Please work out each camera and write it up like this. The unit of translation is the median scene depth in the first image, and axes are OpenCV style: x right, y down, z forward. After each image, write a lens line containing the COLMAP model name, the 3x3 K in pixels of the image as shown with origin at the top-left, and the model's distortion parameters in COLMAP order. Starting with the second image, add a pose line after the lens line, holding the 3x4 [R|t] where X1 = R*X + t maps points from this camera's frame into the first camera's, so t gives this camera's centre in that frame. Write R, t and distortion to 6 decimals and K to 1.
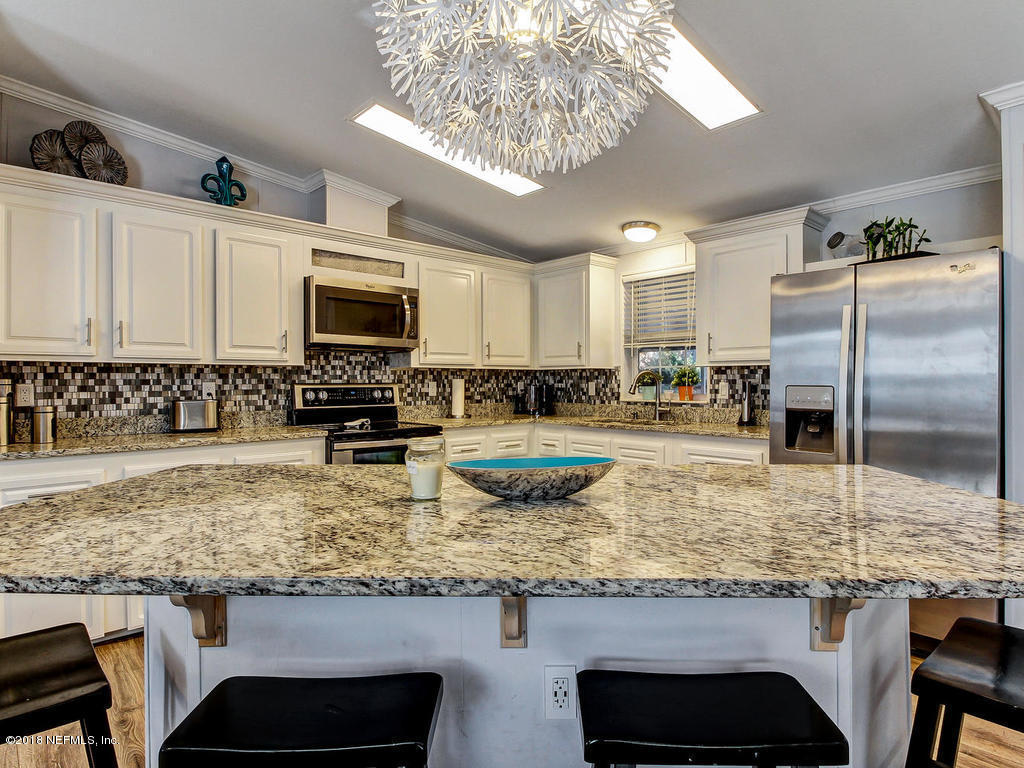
lens RADIAL K [[582.0, 0, 543.9], [0, 582.0, 383.5], [0, 0, 1]] dist [0.031061, -0.027273]
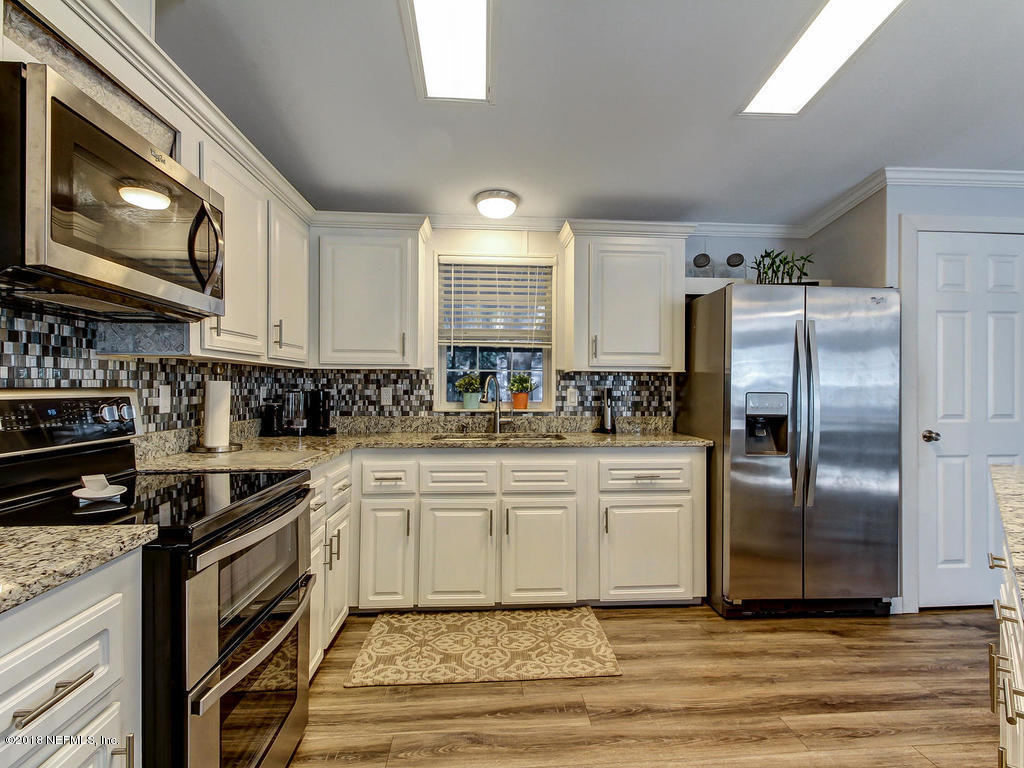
lens RADIAL K [[526.1, 0, 532.8], [0, 526.1, 386.7], [0, 0, 1]] dist [0.011546, 0.000073]
pose [[0.636764, 0.006360, 0.771032, -0.390095], [-0.003458, 0.999979, -0.005392, -0.000591], [-0.771051, 0.000768, 0.636773, 0.511109]]
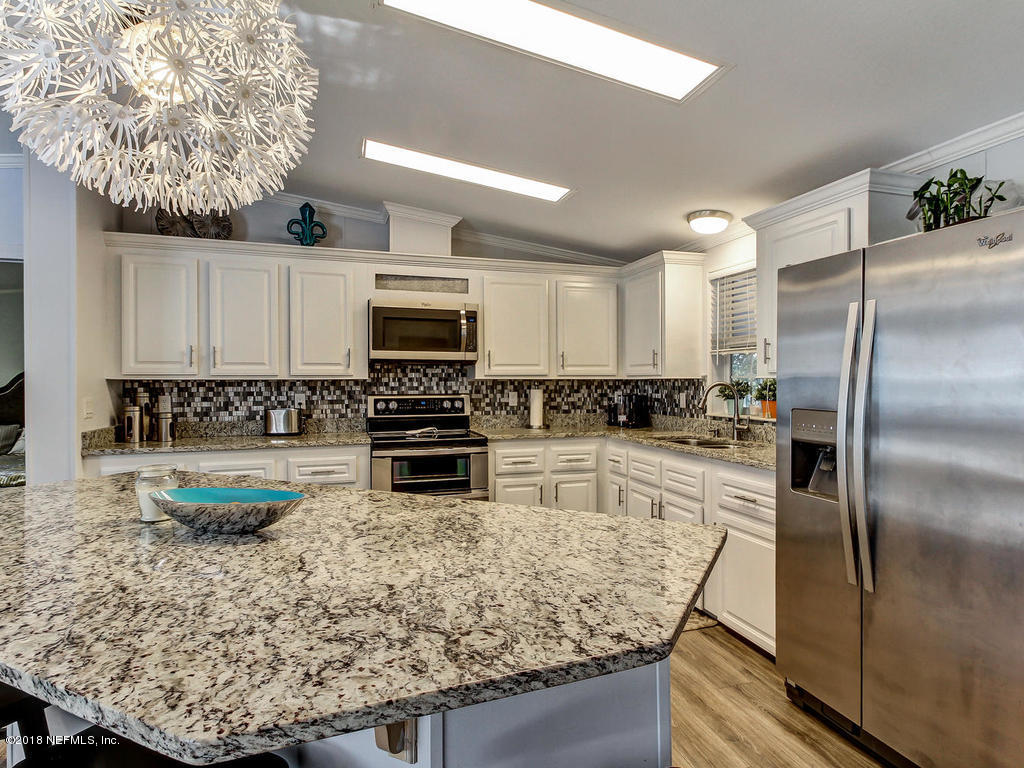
lens RADIAL K [[582.0, 0, 543.9], [0, 582.0, 383.5], [0, 0, 1]] dist [0.031061, -0.027273]
pose [[0.905407, 0.001790, -0.424542, 0.327912], [-0.001625, 0.999998, 0.000750, -0.021112], [0.424542, 0.000011, 0.905408, 0.115057]]
